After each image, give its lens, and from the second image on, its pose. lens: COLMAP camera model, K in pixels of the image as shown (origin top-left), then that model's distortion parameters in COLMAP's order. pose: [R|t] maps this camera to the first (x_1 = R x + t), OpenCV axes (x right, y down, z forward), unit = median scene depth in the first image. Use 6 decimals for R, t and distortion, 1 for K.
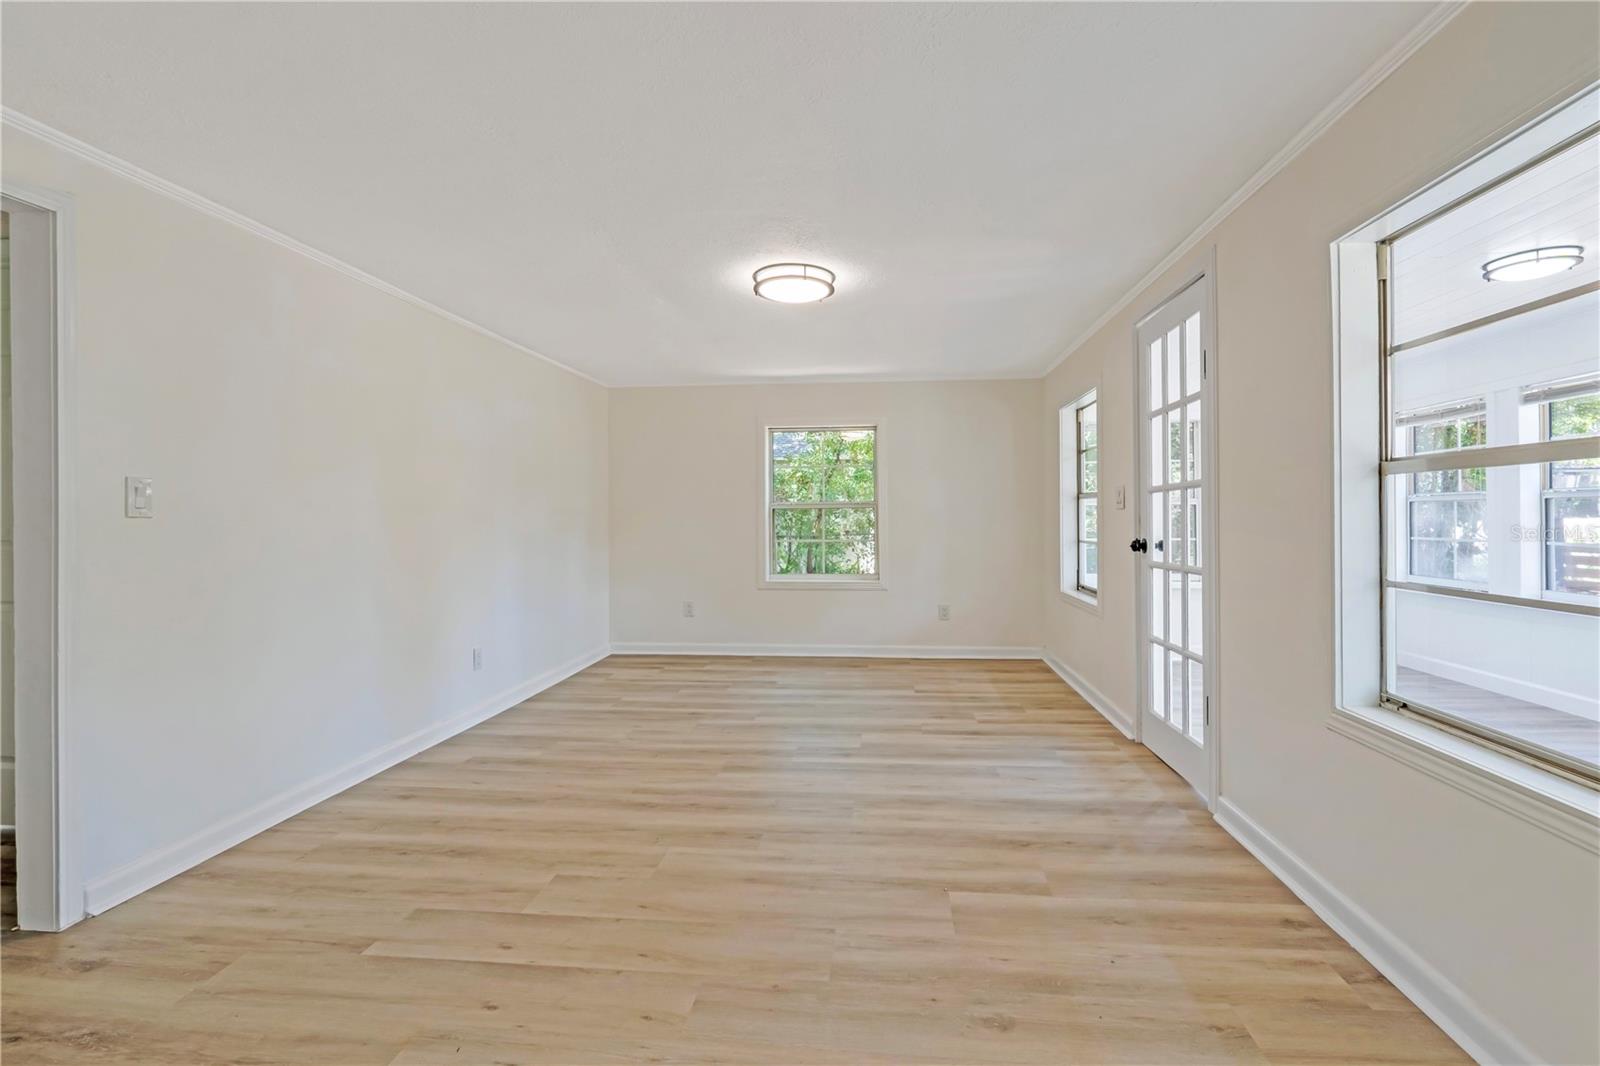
lens RADIAL K [[739.7, 0, 800.0], [0, 739.7, 533.0], [0, 0, 1]] dist [-0.002710, -0.000660]
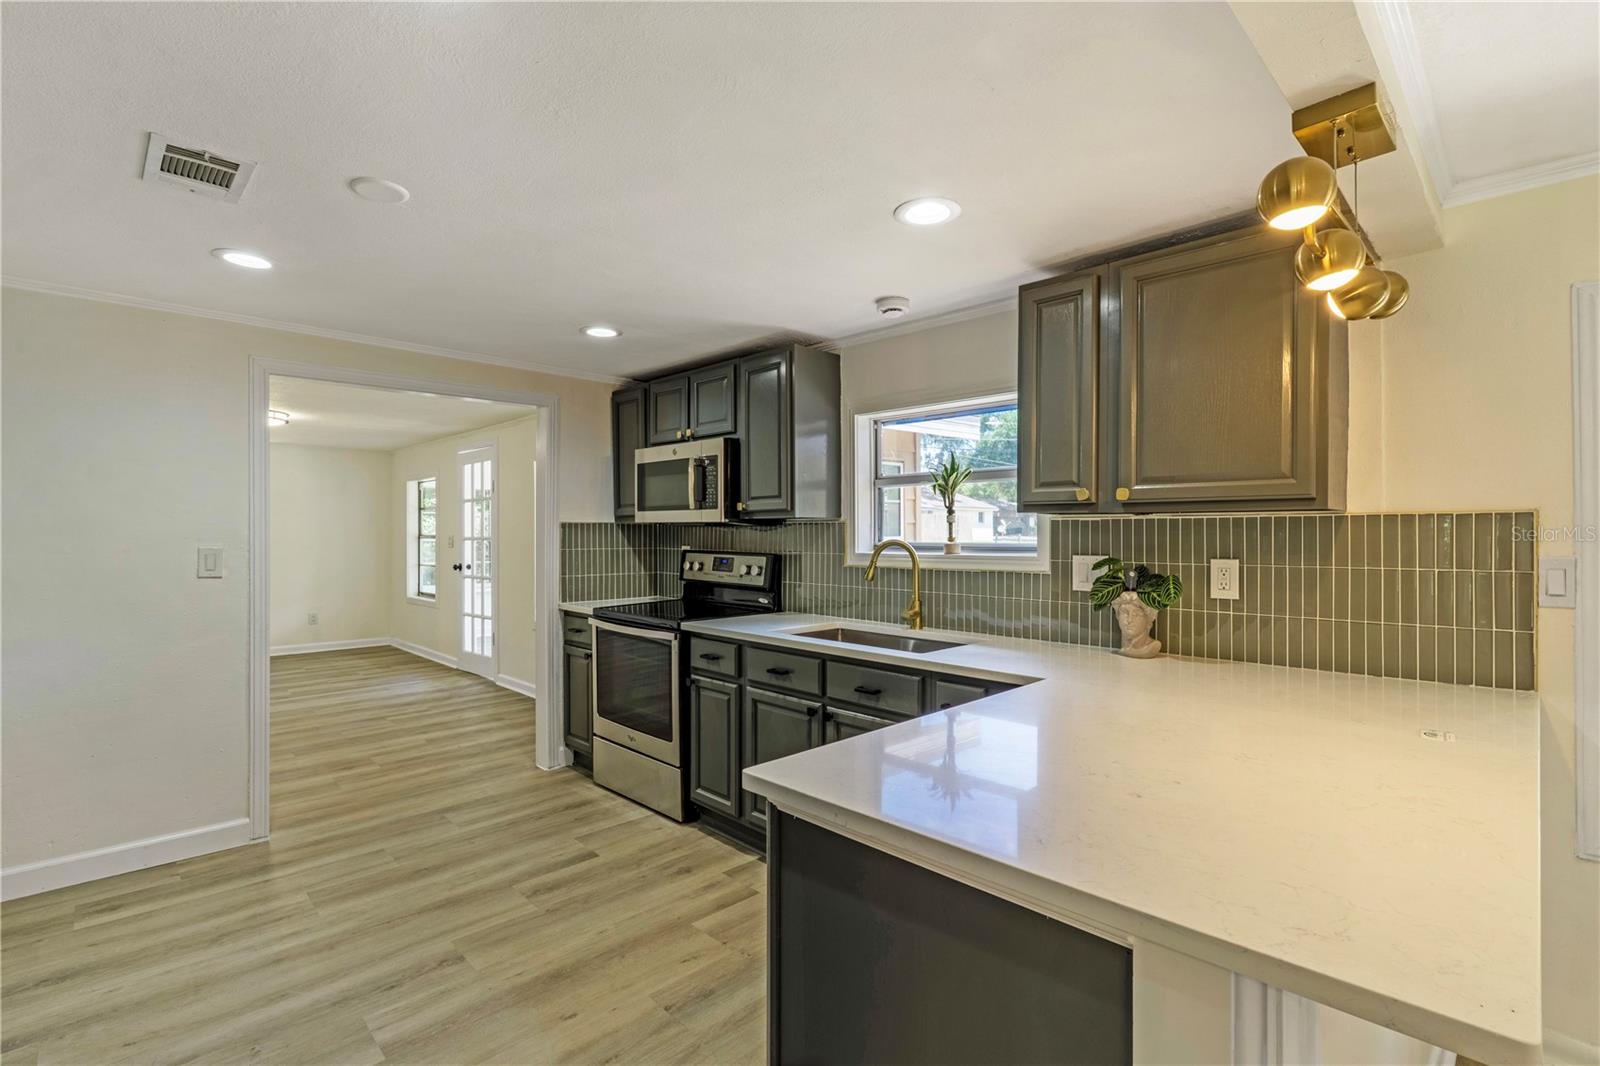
lens RADIAL K [[759.4, 0, 793.1], [0, 759.4, 524.0], [0, 0, 1]] dist [-0.002874, 0.000010]
pose [[0.649020, 0.023456, 0.760410, -0.466629], [0.000956, 0.999499, -0.031647, -0.033004], [-0.760771, 0.021267, 0.648672, -0.914682]]
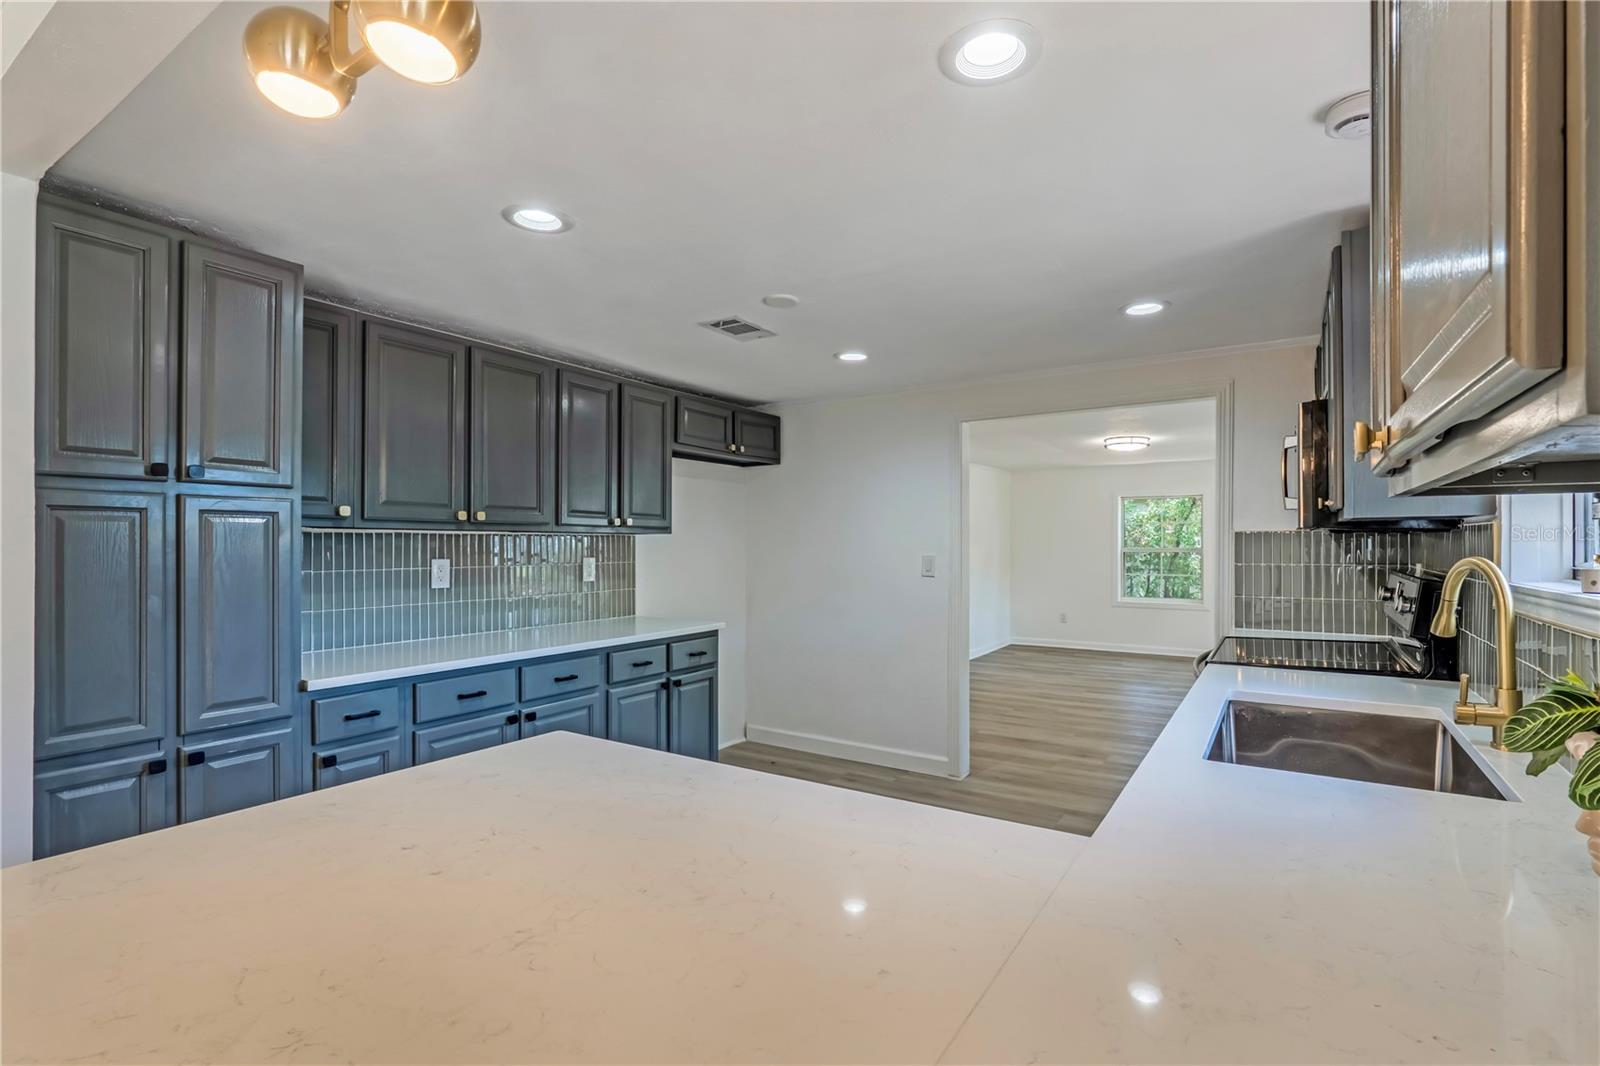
lens RADIAL K [[759.4, 0, 793.1], [0, 759.4, 524.0], [0, 0, 1]] dist [-0.002874, 0.000010]
pose [[0.884840, 0.005323, -0.465865, 0.128427], [-0.024052, 0.999123, -0.034268, -0.034930], [0.465274, 0.041527, 0.884192, -1.015391]]
